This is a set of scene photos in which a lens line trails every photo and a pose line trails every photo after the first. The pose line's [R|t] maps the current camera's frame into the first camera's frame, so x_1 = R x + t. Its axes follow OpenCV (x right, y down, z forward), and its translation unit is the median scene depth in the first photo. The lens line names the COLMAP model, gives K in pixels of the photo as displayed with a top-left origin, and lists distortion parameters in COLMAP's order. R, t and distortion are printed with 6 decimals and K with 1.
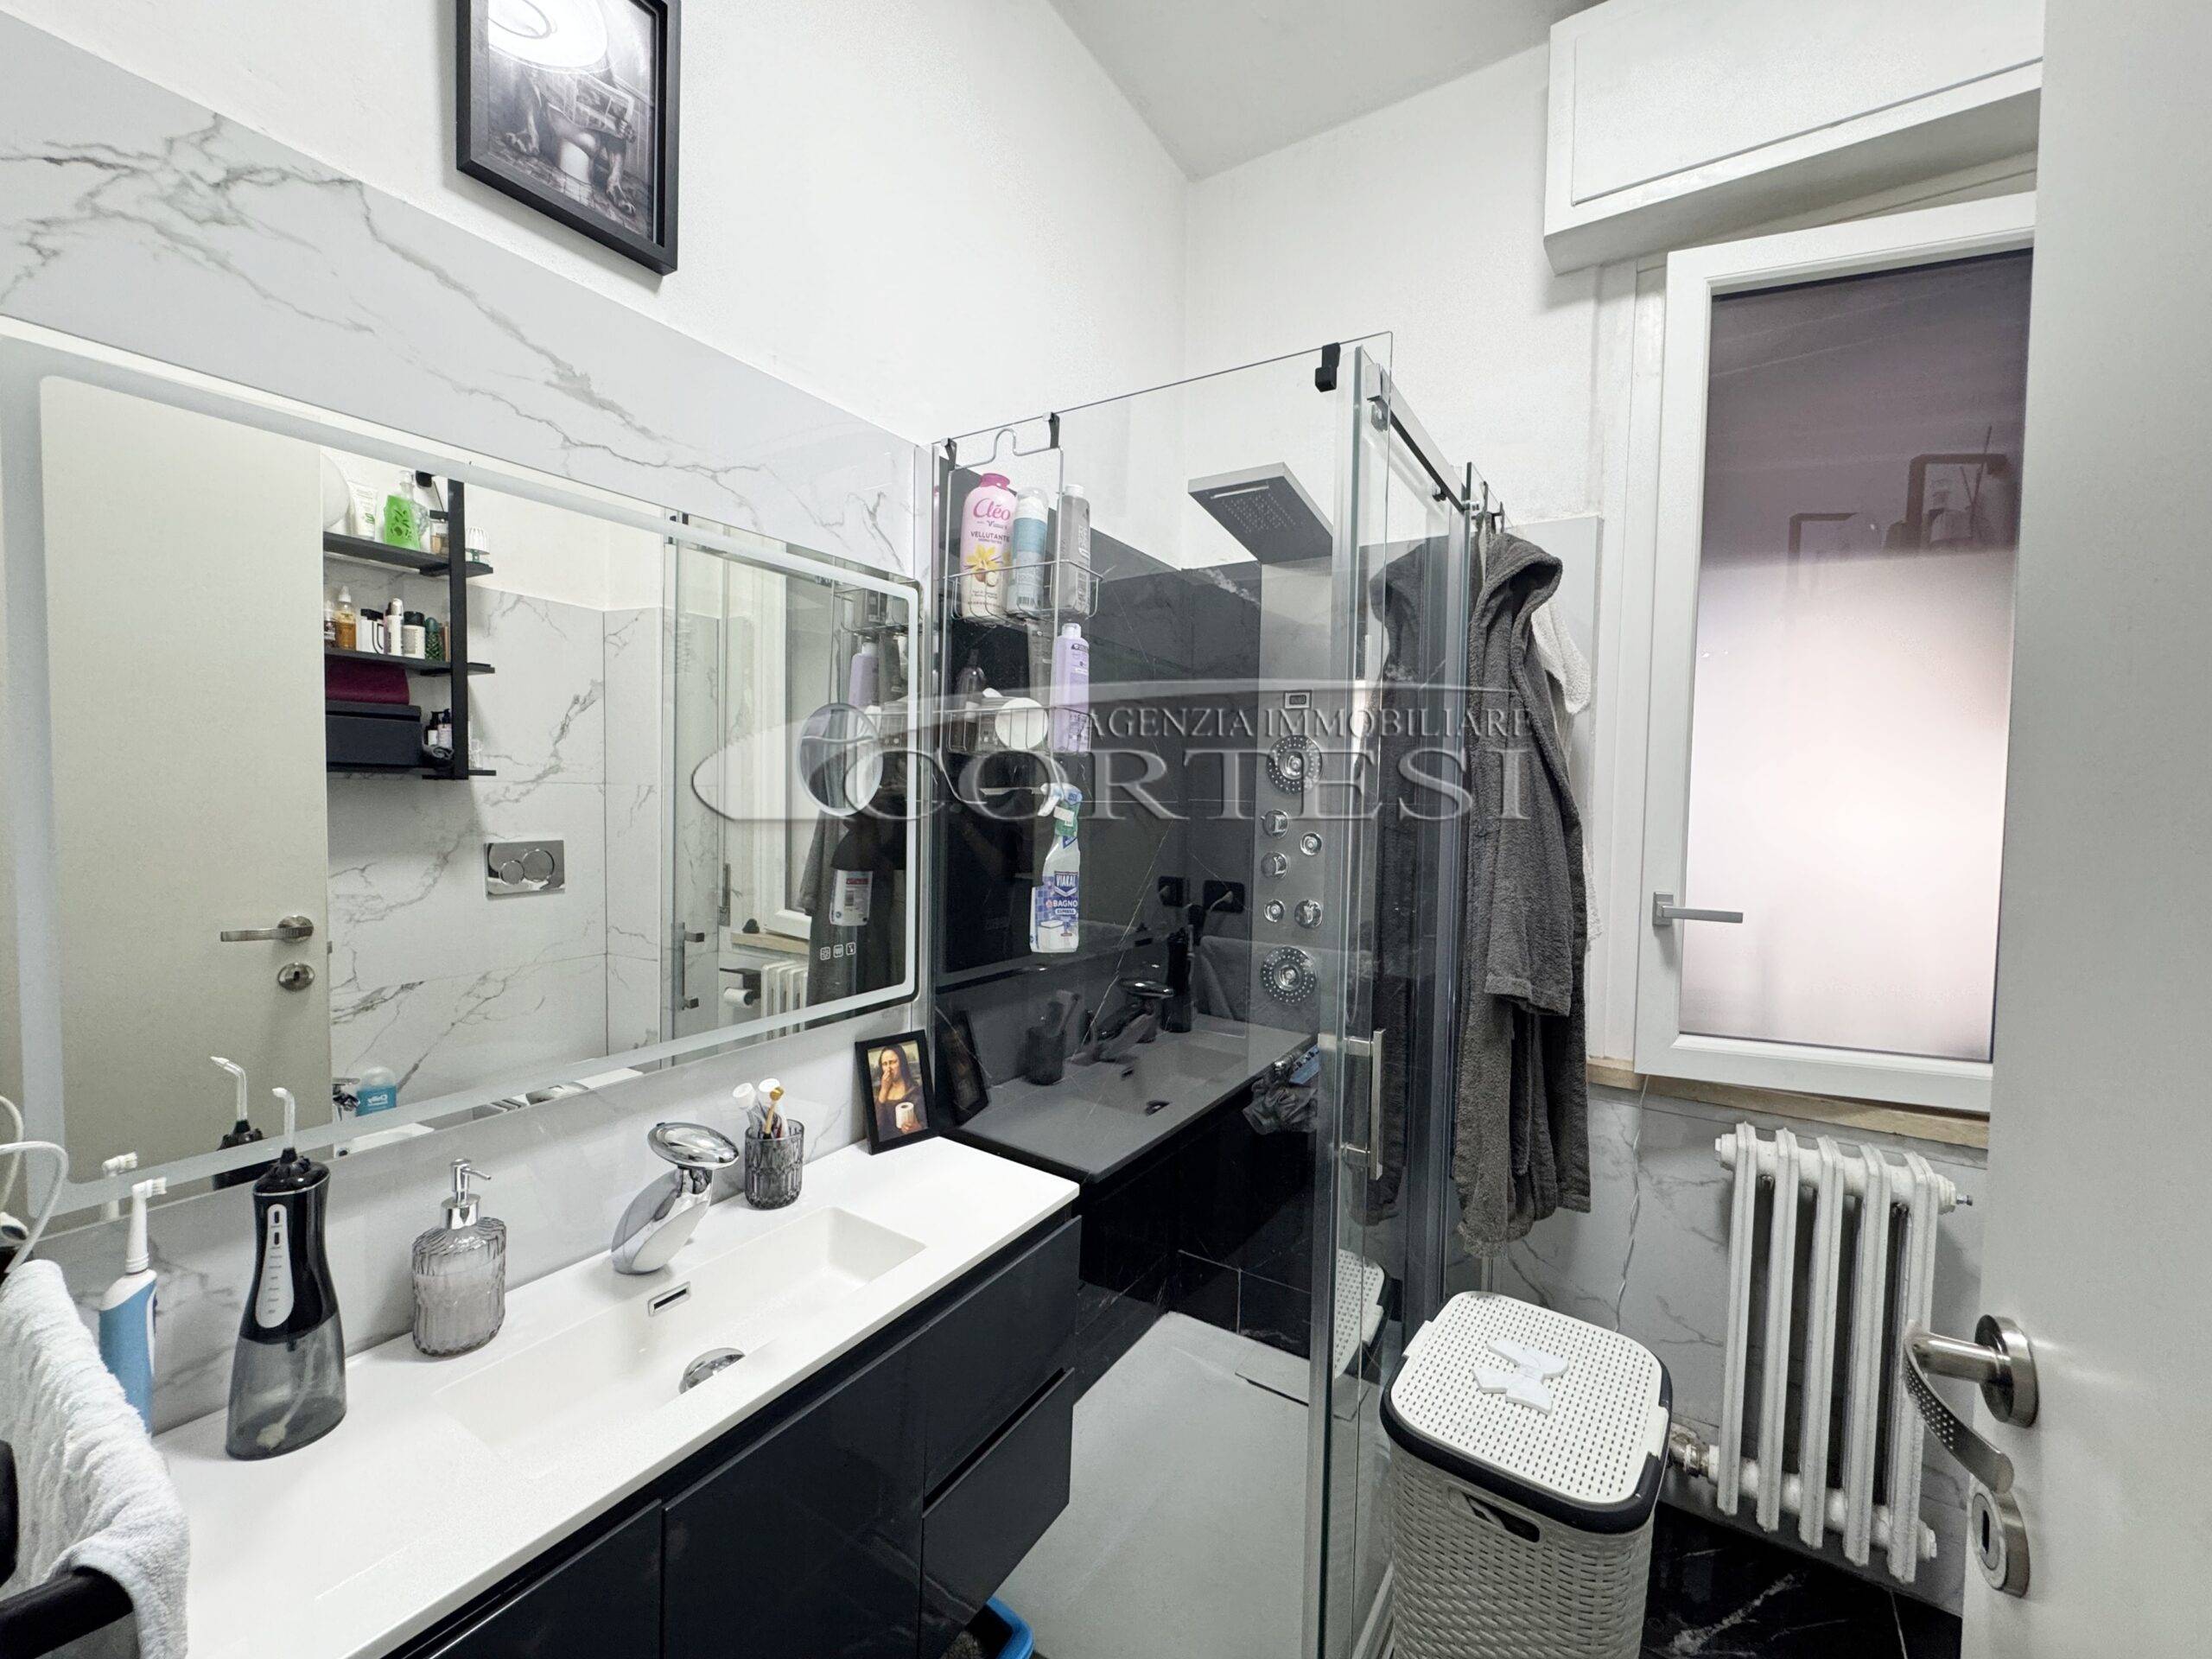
lens RADIAL K [[884.0, 0, 1110.5], [0, 884.0, 827.2], [0, 0, 1]] dist [-0.003723, -0.000294]
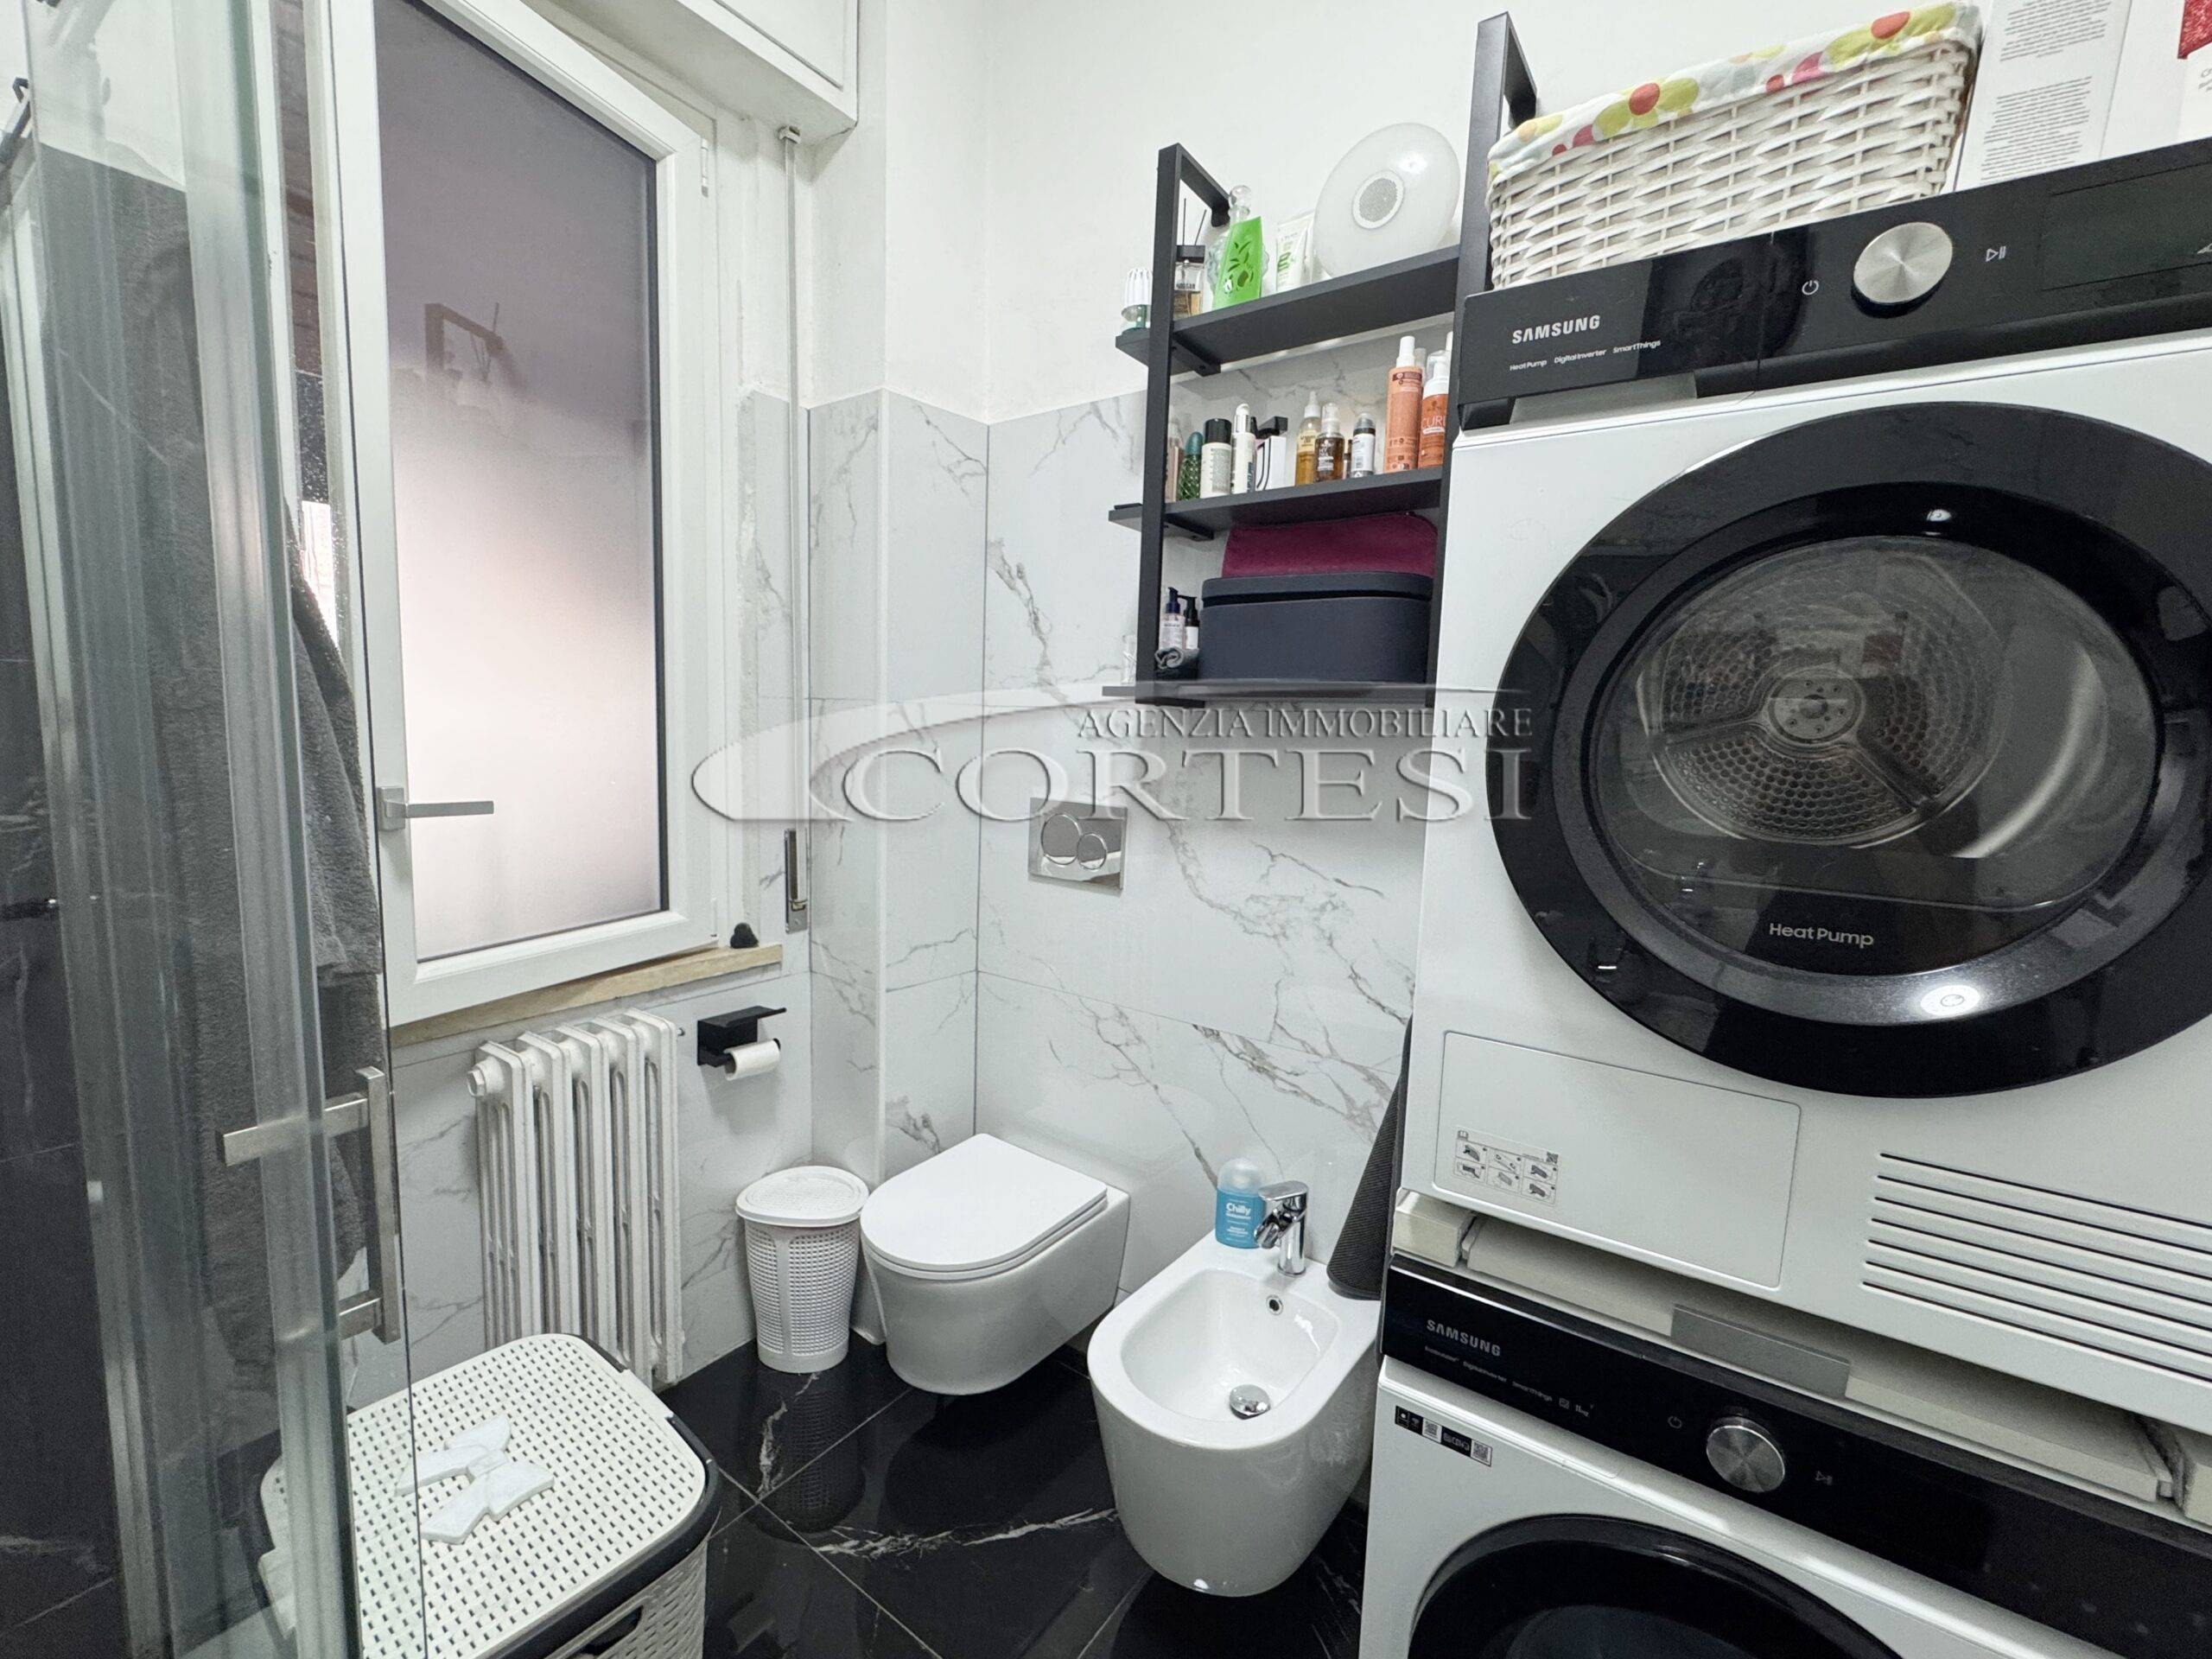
lens RADIAL K [[937.6, 0, 1100.7], [0, 937.6, 827.5], [0, 0, 1]] dist [0.001903, 0.000077]
pose [[0.045294, -0.130045, 0.990473, -0.150498], [0.007660, 0.991507, 0.129831, 0.010383], [-0.998944, 0.001706, 0.045906, 0.377173]]
